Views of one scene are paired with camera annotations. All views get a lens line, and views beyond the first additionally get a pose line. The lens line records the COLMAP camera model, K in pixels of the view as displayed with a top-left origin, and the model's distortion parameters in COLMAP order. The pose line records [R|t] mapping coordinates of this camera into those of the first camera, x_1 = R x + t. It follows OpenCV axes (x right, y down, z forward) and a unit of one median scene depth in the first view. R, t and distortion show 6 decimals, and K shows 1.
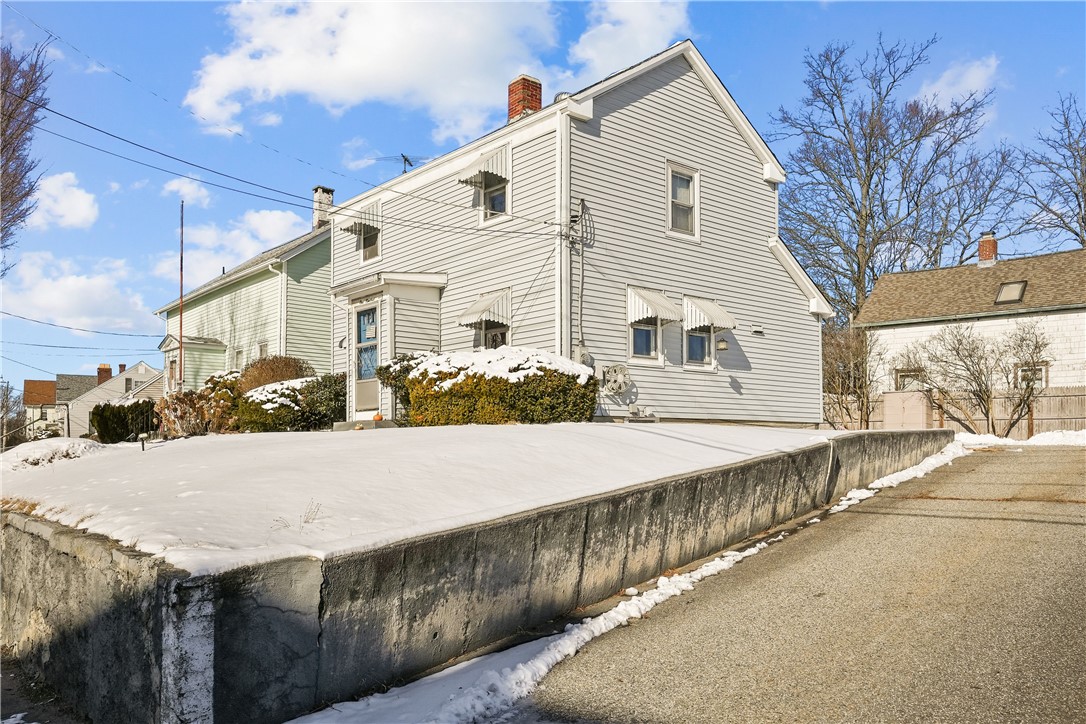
lens RADIAL K [[848.9, 0, 541.9], [0, 848.9, 407.3], [0, 0, 1]] dist [-0.000250, 0.001067]
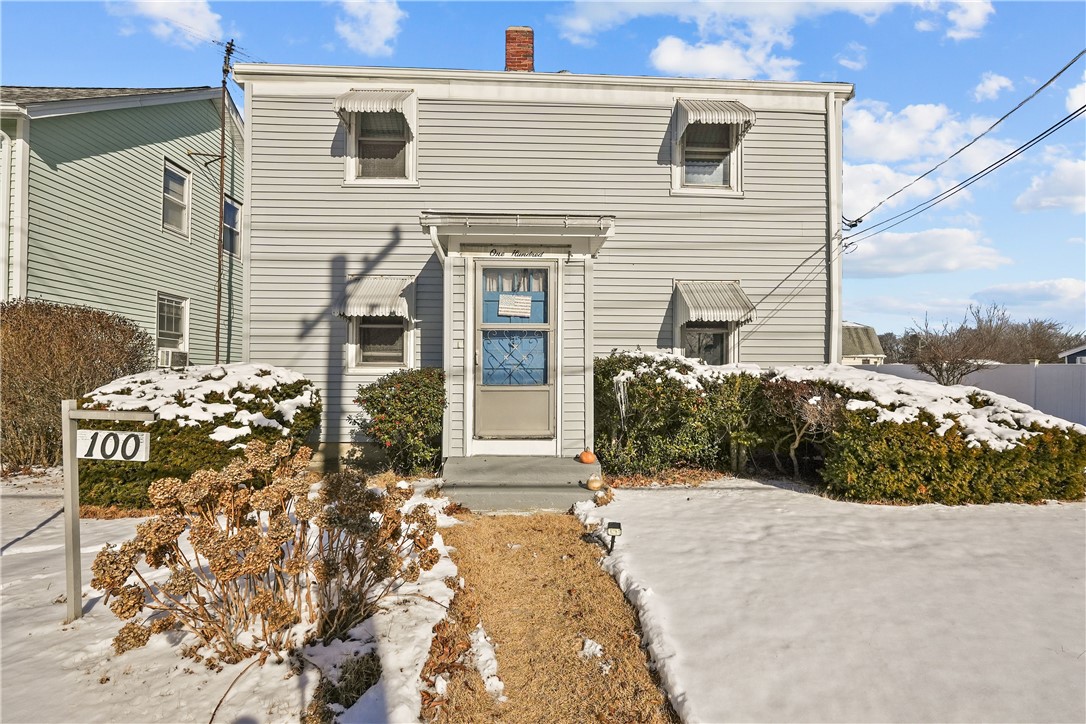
lens RADIAL K [[455.9, 0, 543.0], [0, 455.9, 362.0], [0, 0, 1]] dist [0.000015, -0.000023]
pose [[0.621252, 0.022567, 0.783286, -0.436698], [-0.045132, 0.998956, 0.007016, -0.052071], [-0.782310, -0.039710, 0.621622, 0.774311]]
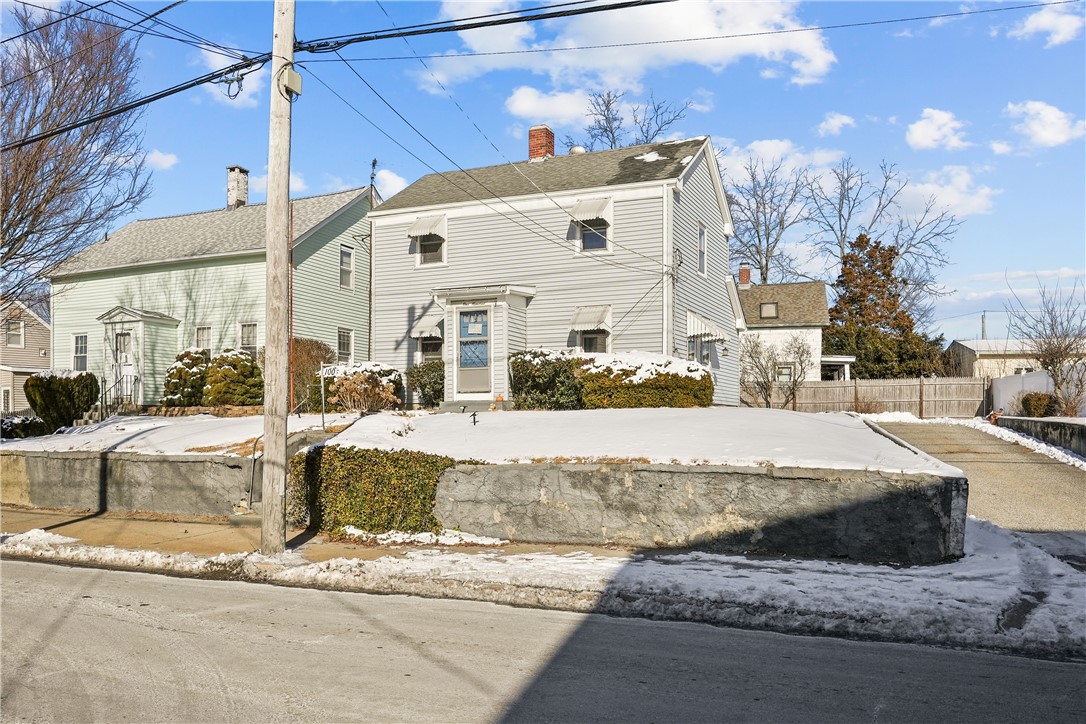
lens RADIAL K [[846.5, 0, 560.7], [0, 846.5, 395.8], [0, 0, 1]] dist [-0.002455, -0.000785]
pose [[0.898689, 0.015757, 0.438304, -0.621548], [-0.023468, 0.999650, 0.012181, -0.009612], [-0.437959, -0.021233, 0.898744, -0.161464]]
